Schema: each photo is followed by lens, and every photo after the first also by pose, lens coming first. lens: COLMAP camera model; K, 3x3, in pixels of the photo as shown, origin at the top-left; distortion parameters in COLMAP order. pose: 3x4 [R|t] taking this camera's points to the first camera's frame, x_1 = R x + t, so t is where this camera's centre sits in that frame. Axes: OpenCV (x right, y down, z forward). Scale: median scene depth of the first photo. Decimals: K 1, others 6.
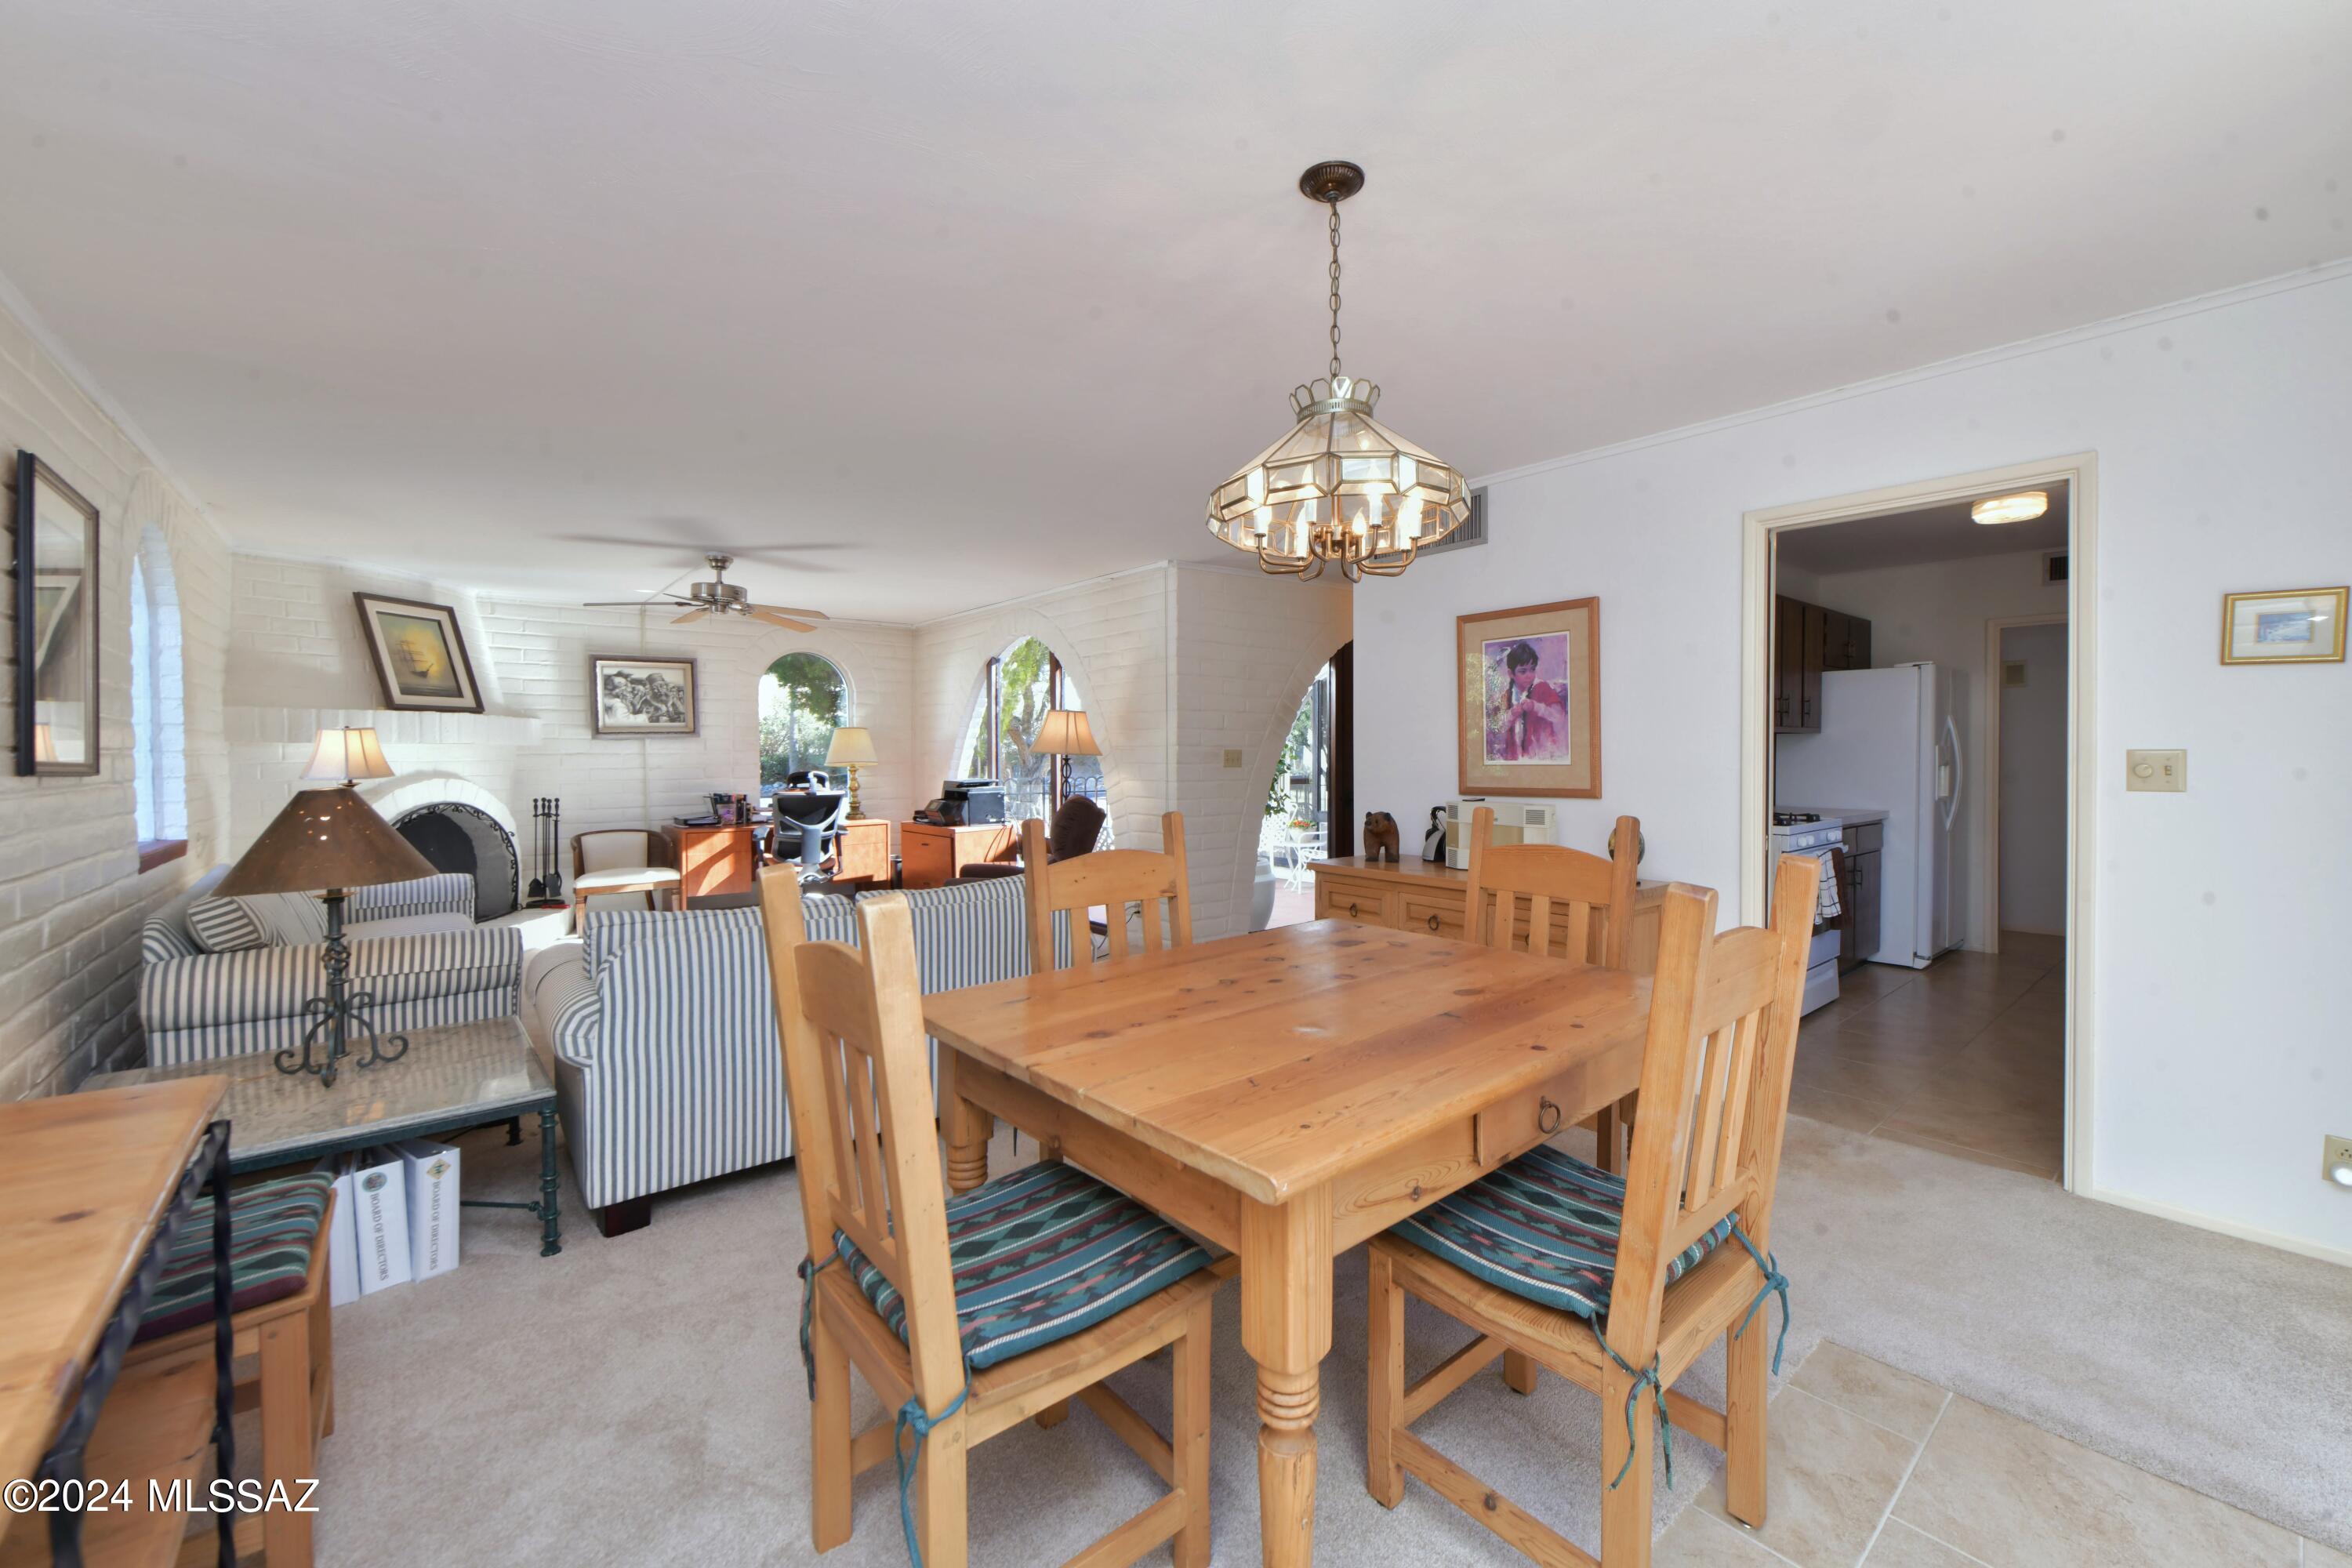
lens RADIAL K [[932.5, 0, 1189.3], [0, 932.5, 774.3], [0, 0, 1]] dist [-0.008171, 0.000203]
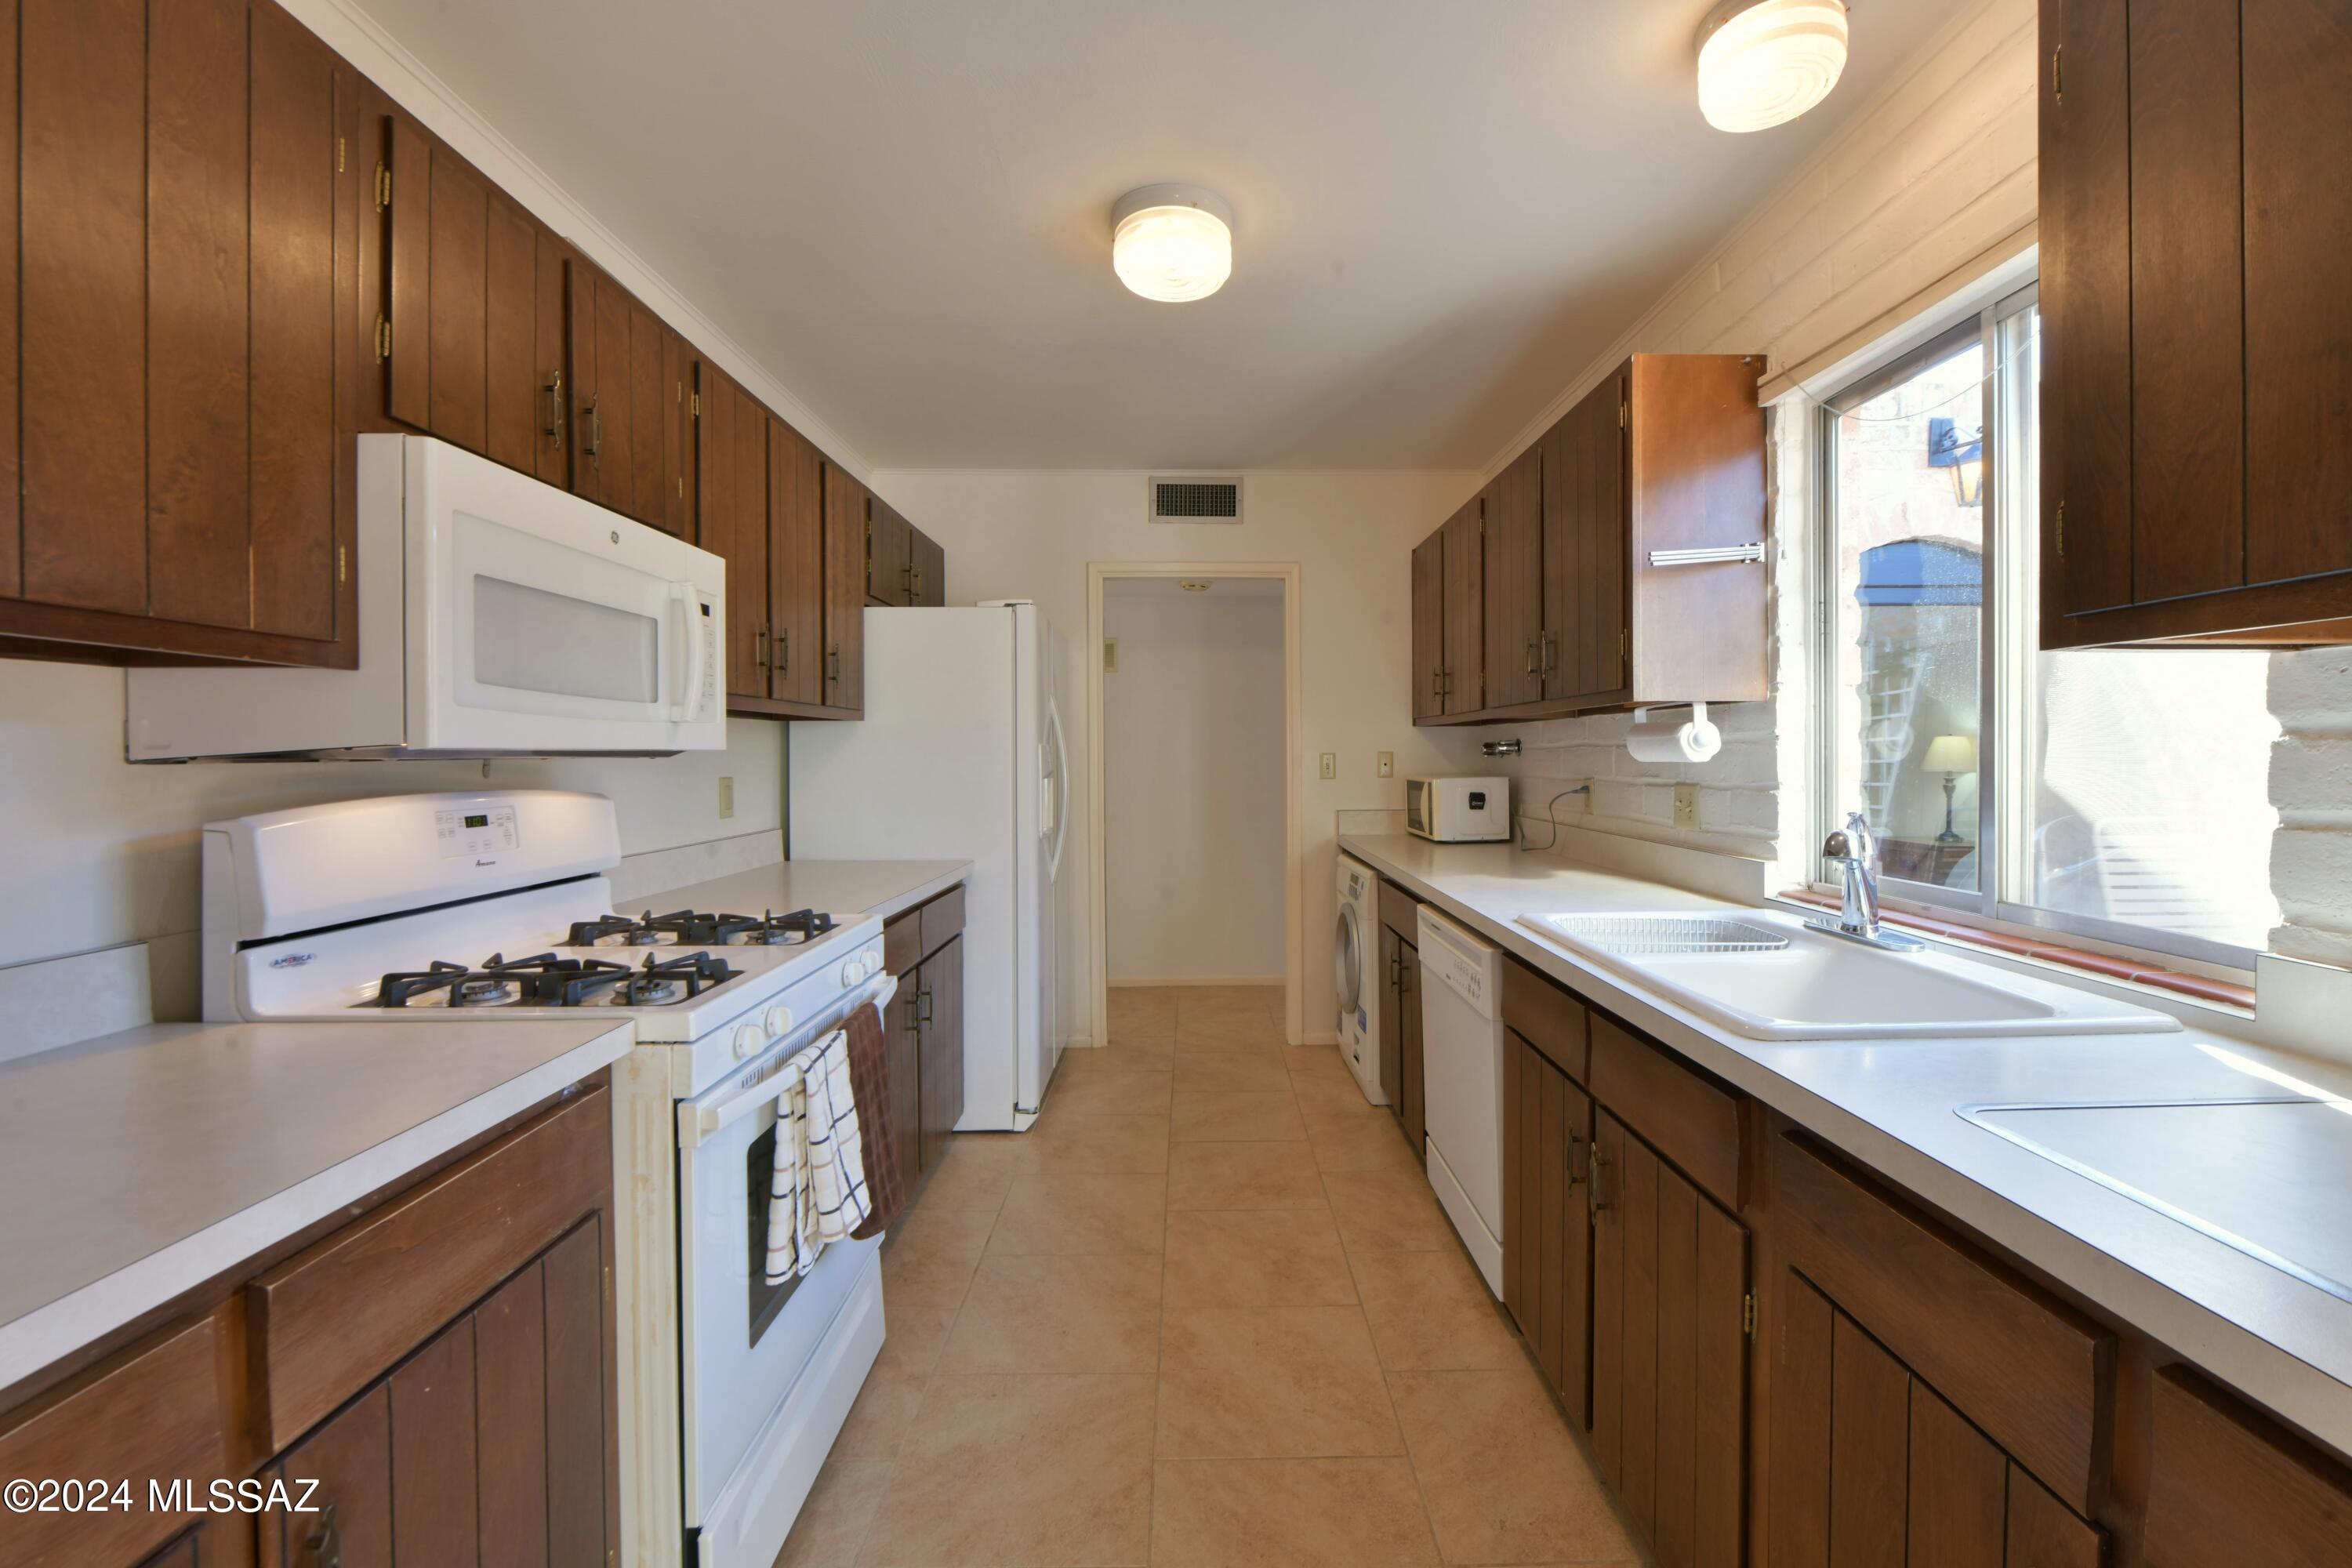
lens RADIAL K [[932.5, 0, 1209.7], [0, 932.5, 762.7], [0, 0, 1]] dist [-0.008171, 0.000203]
pose [[0.625789, -0.010413, 0.779922, 0.406157], [0.012865, 0.999913, 0.003028, -0.020375], [-0.779886, 0.008138, 0.625869, 0.538362]]
